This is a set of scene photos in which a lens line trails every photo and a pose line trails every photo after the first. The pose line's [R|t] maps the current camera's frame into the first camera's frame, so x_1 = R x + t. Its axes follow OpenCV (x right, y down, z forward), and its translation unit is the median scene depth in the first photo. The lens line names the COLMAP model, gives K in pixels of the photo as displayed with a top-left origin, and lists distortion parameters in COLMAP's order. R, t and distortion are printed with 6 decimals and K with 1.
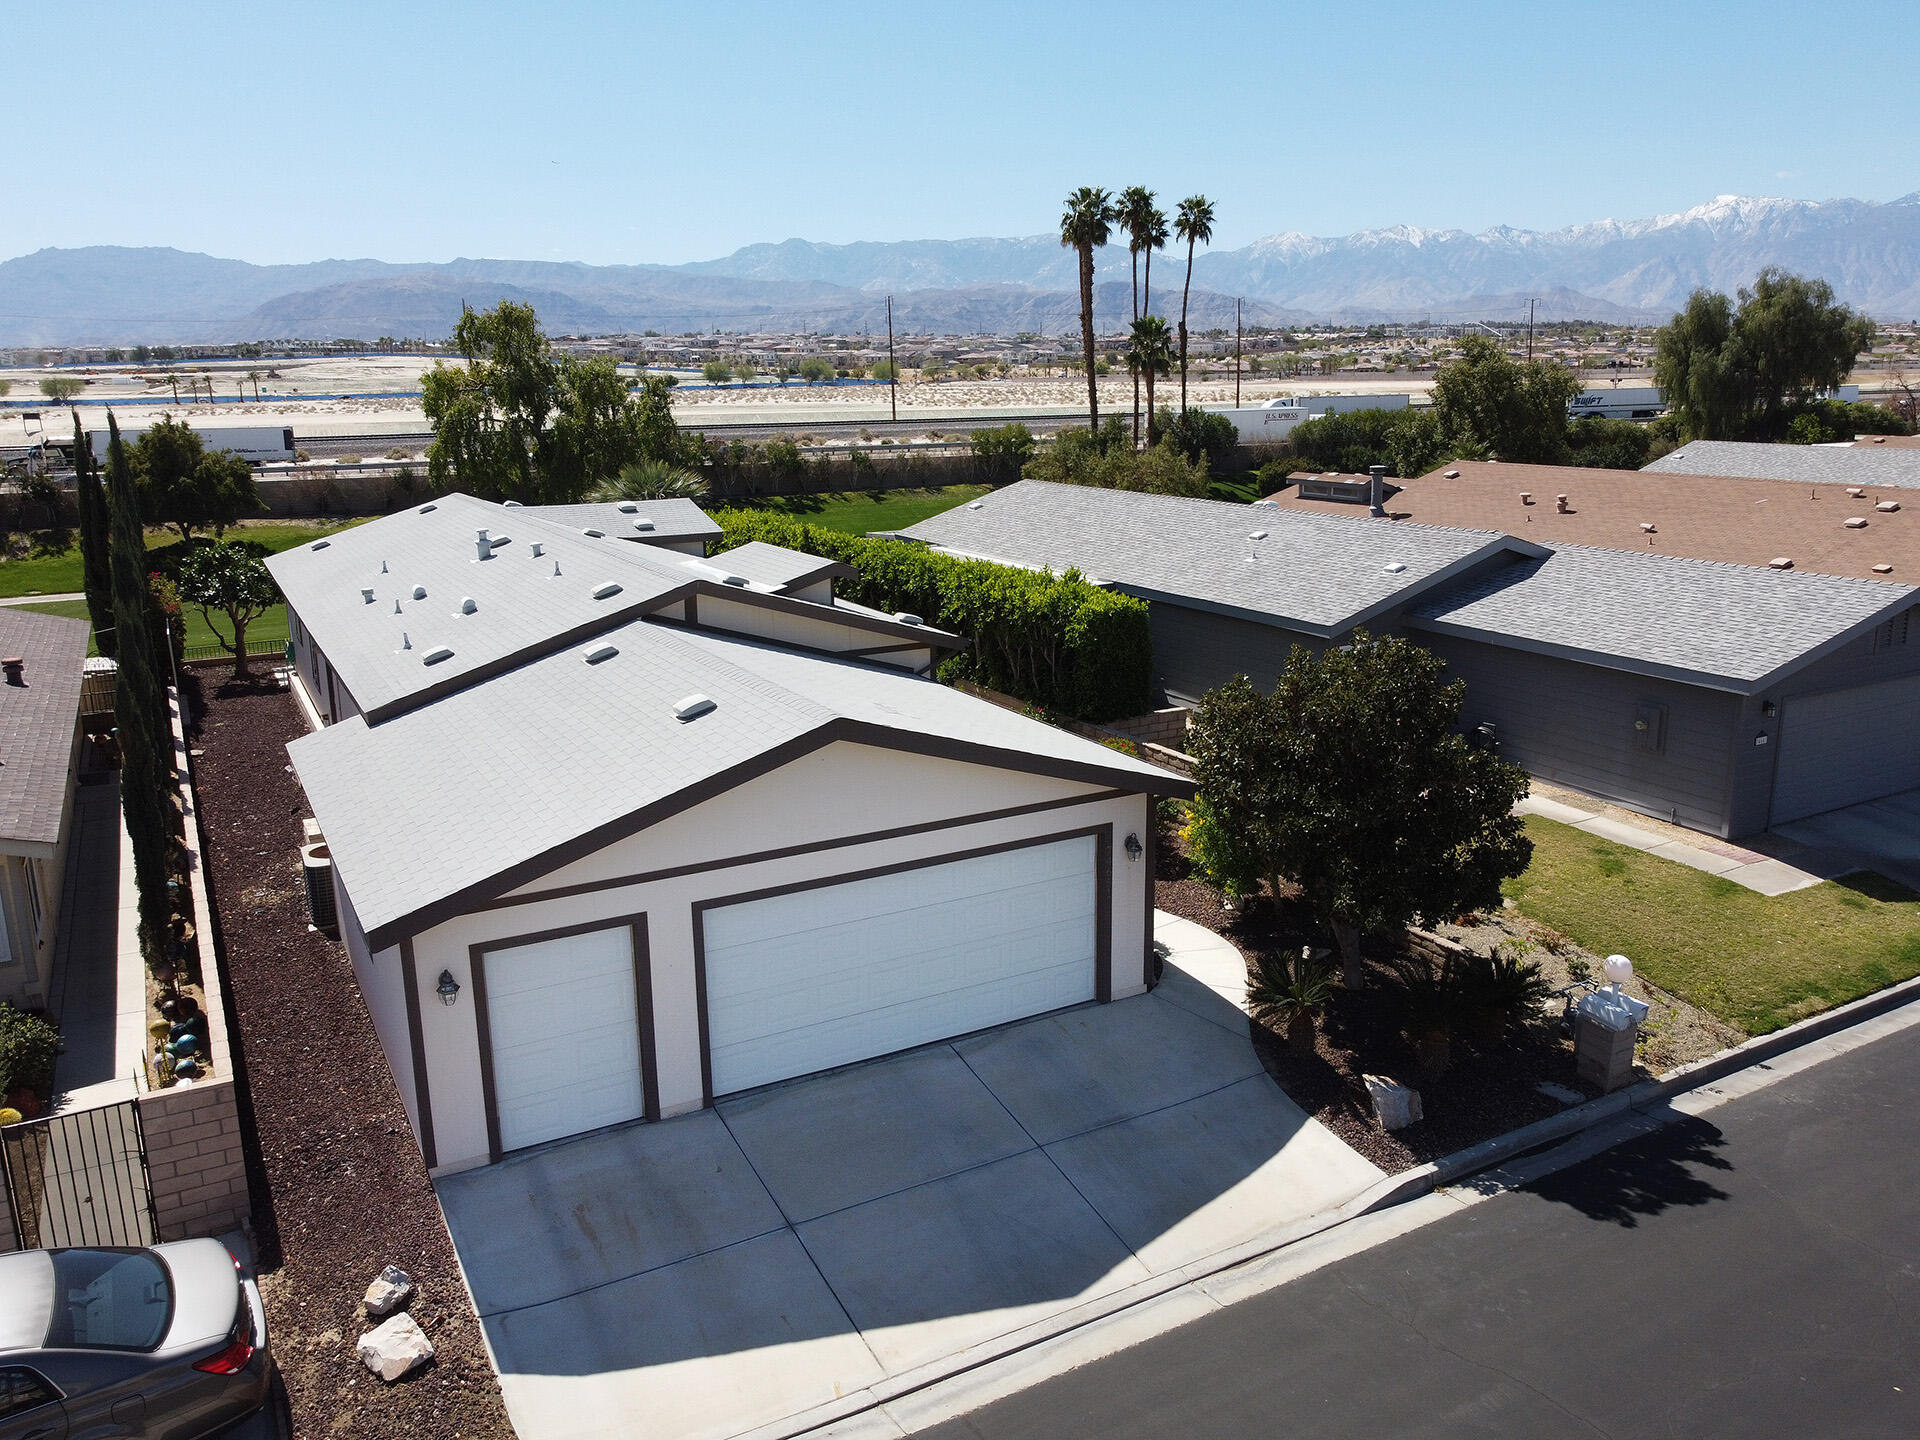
lens RADIAL K [[1454.0, 0, 973.0], [0, 1454.0, 725.8], [0, 0, 1]] dist [0.000808, -0.004959]
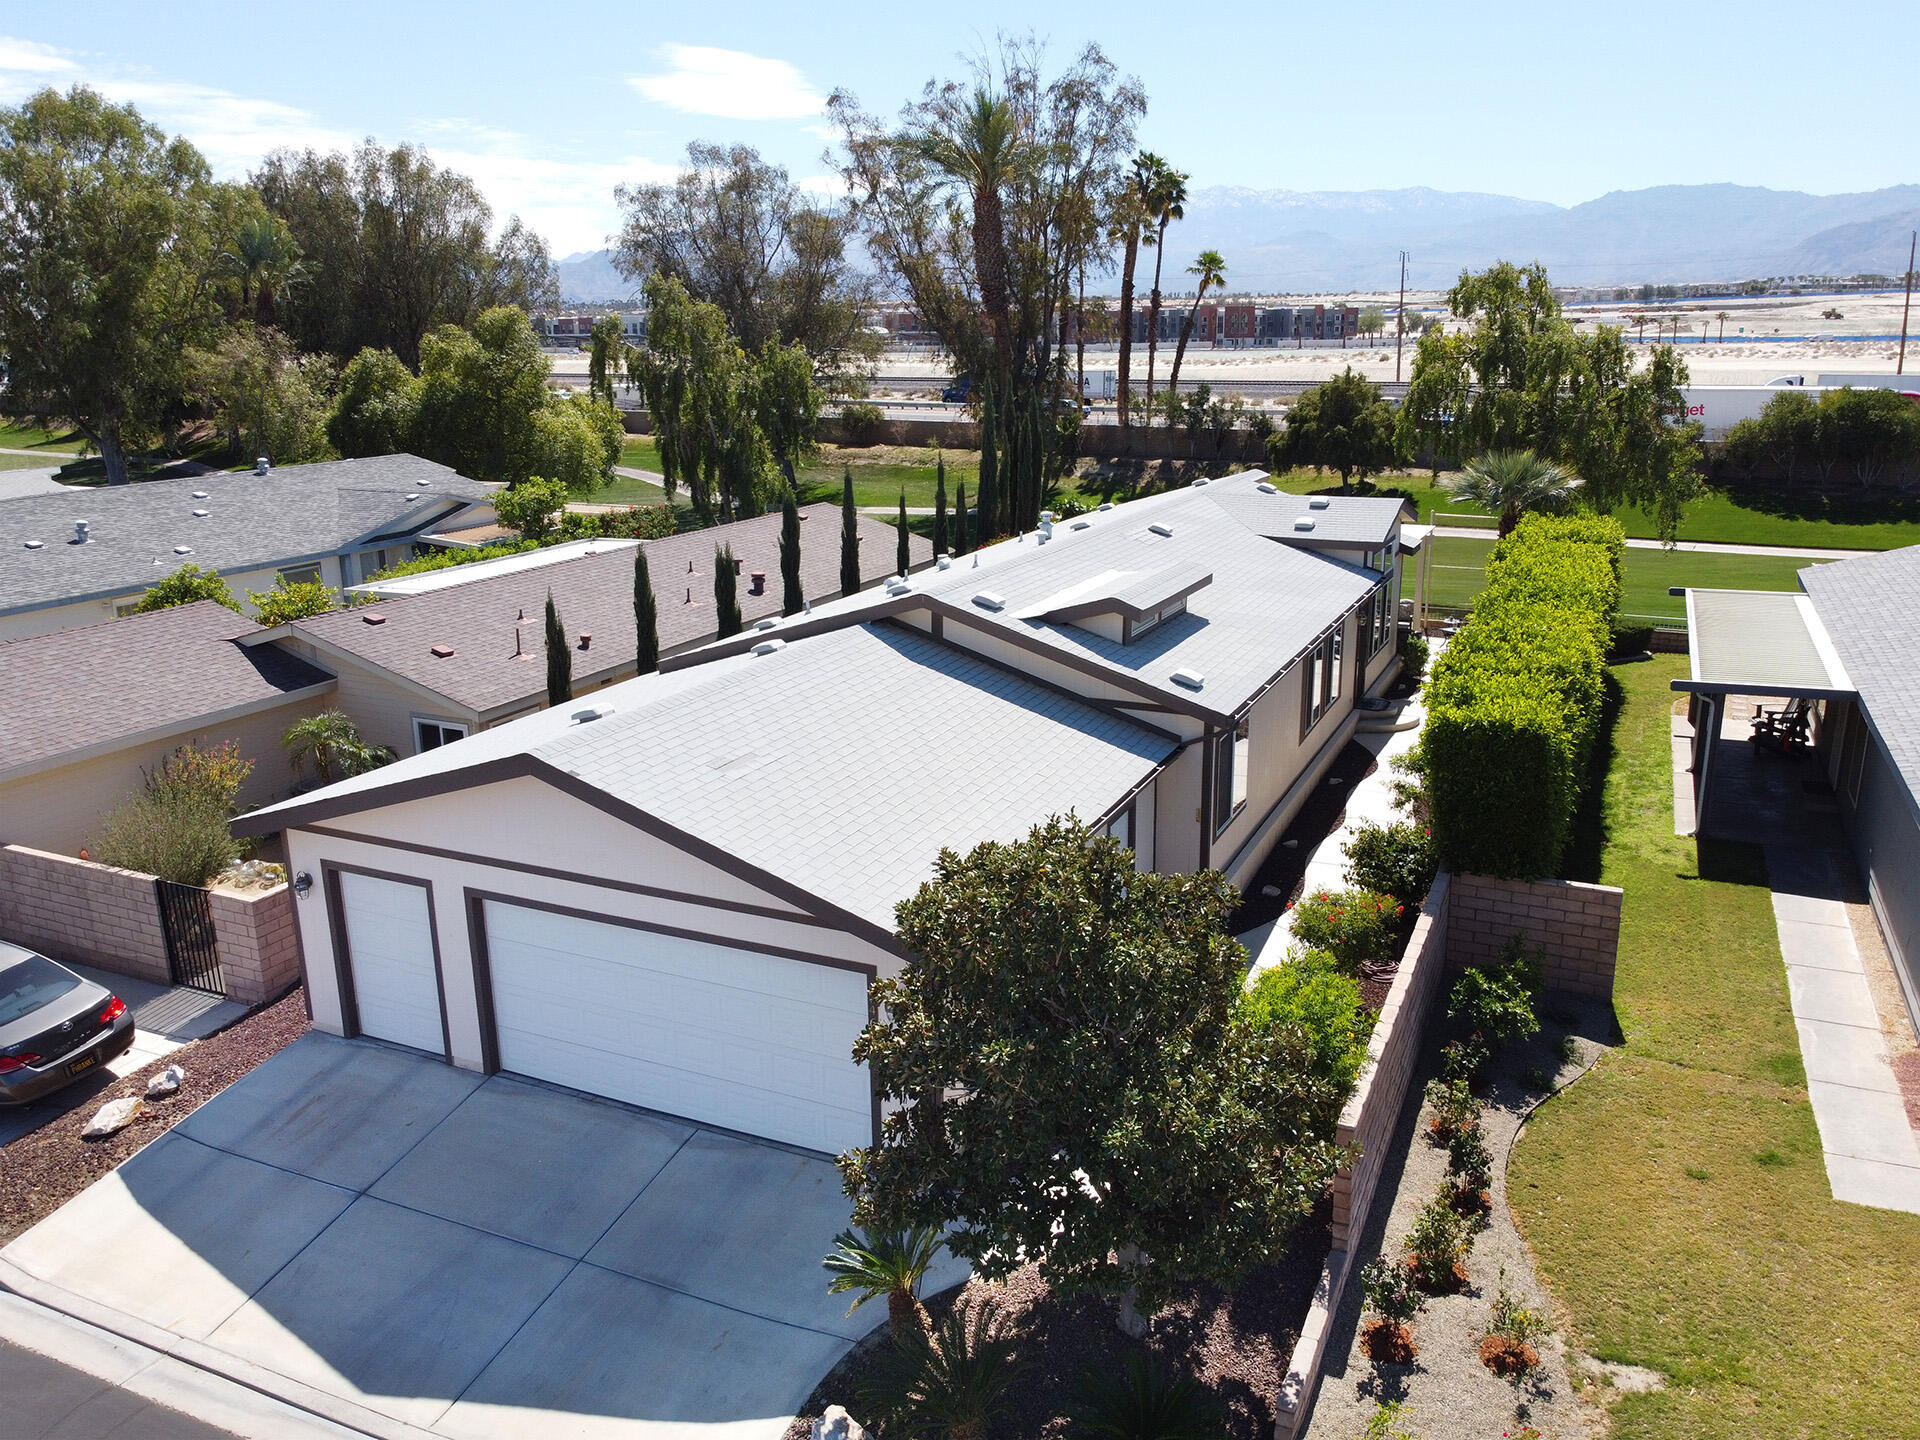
lens RADIAL K [[1454.0, 0, 973.0], [0, 1454.0, 725.8], [0, 0, 1]] dist [0.000808, -0.004959]
pose [[0.588037, 0.221901, -0.777799, 0.572800], [-0.190033, 0.972616, 0.133812, -0.143629], [0.786193, 0.069121, 0.614103, 0.420005]]
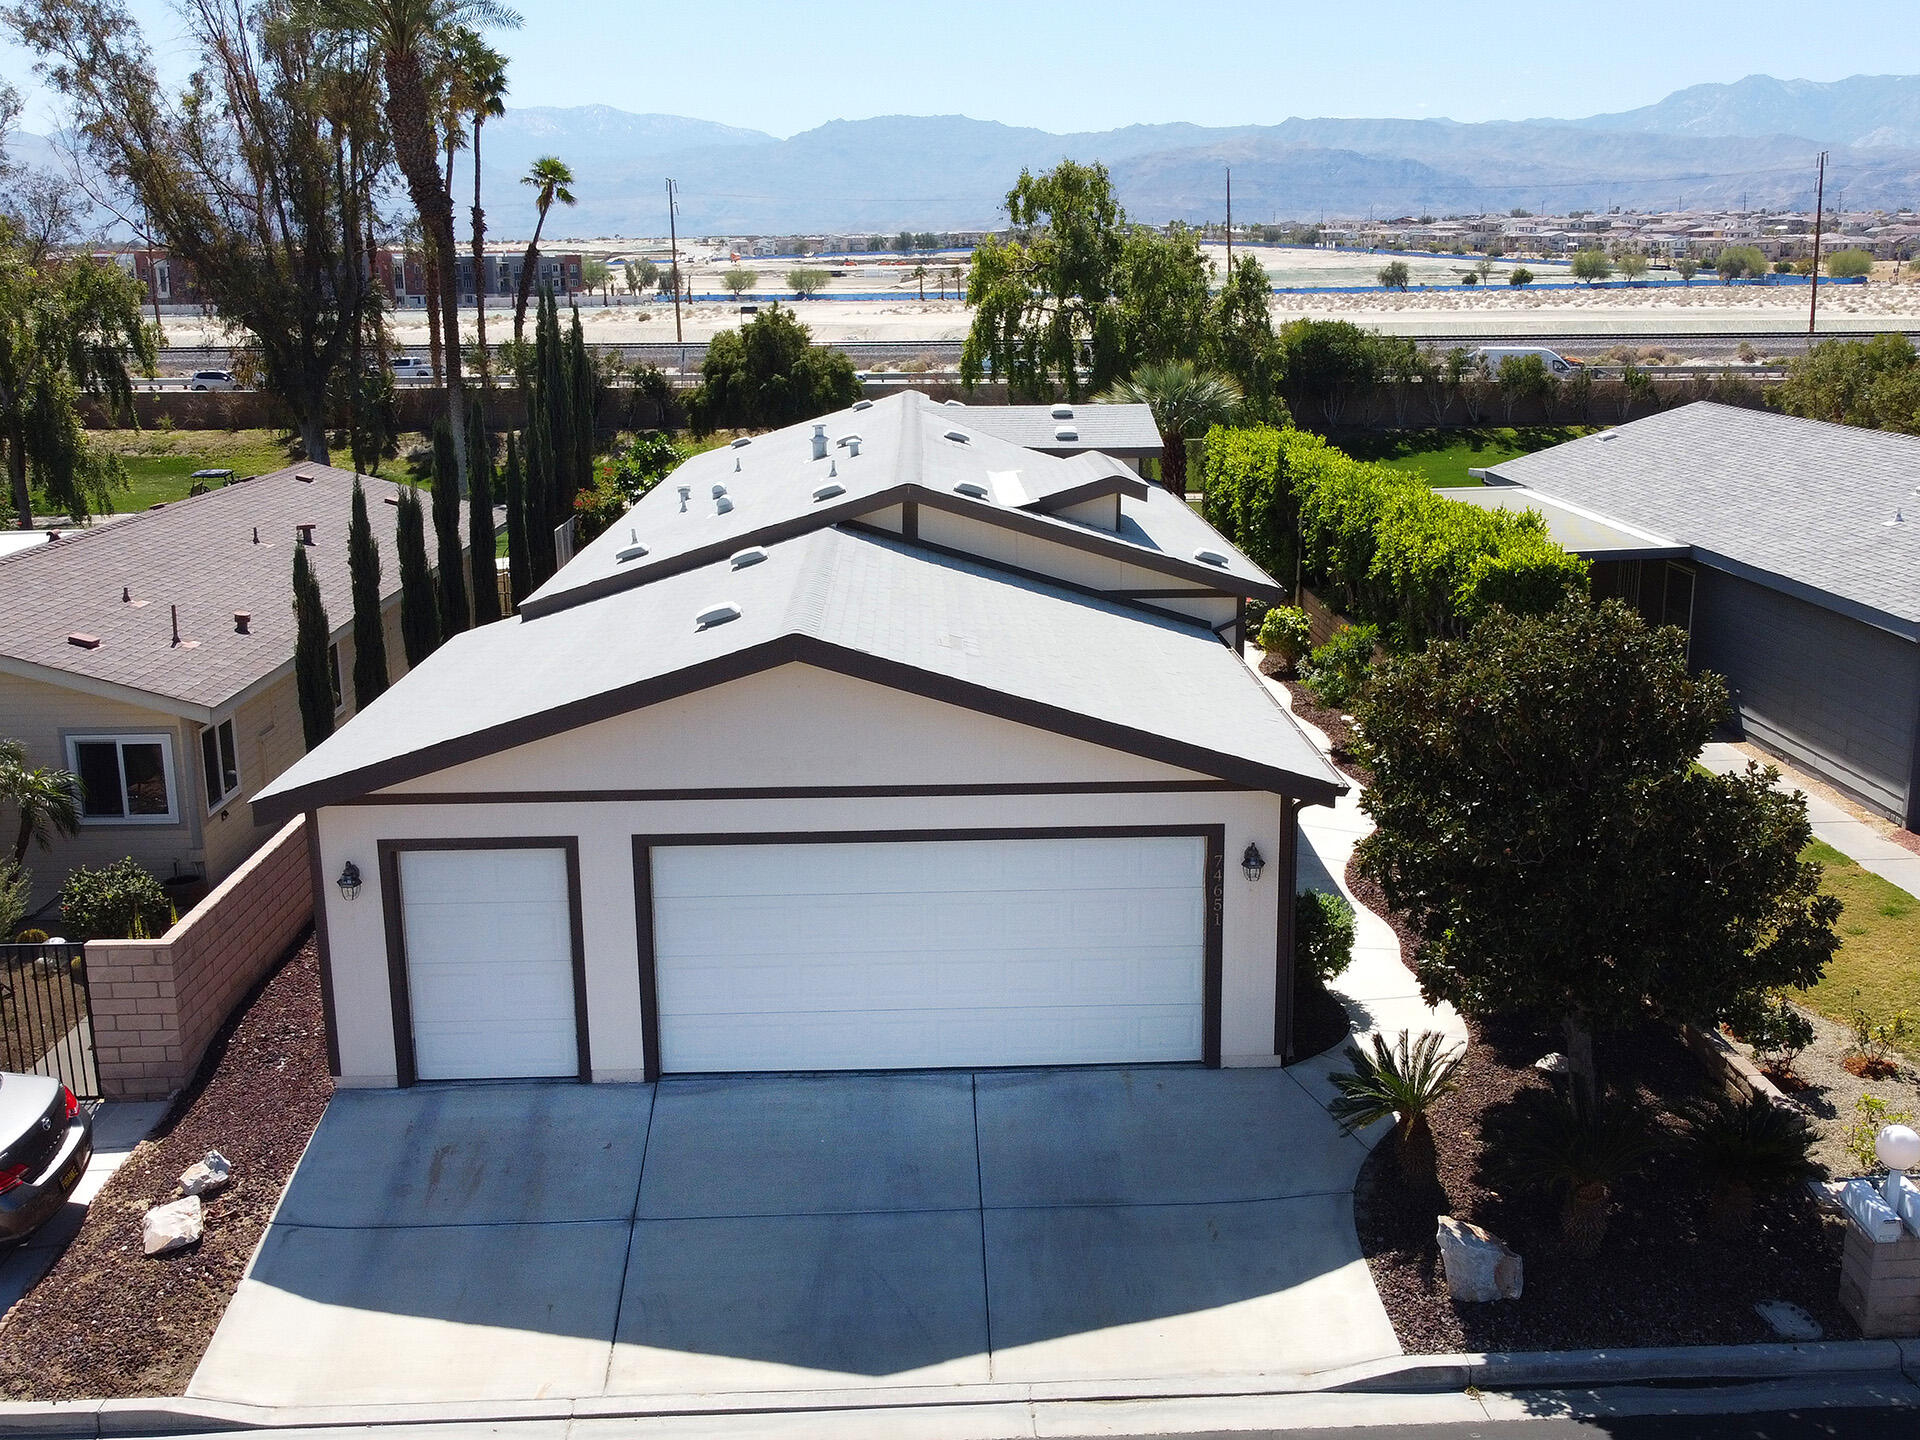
lens RADIAL K [[1960.6, 0, 988.1], [0, 1960.6, 748.1], [0, 0, 1]] dist [0.003284, -0.003990]
pose [[0.890477, 0.111795, -0.441081, 0.334123], [-0.110765, 0.993447, 0.028179, 0.010349], [0.441341, 0.023764, 0.897025, 0.038526]]
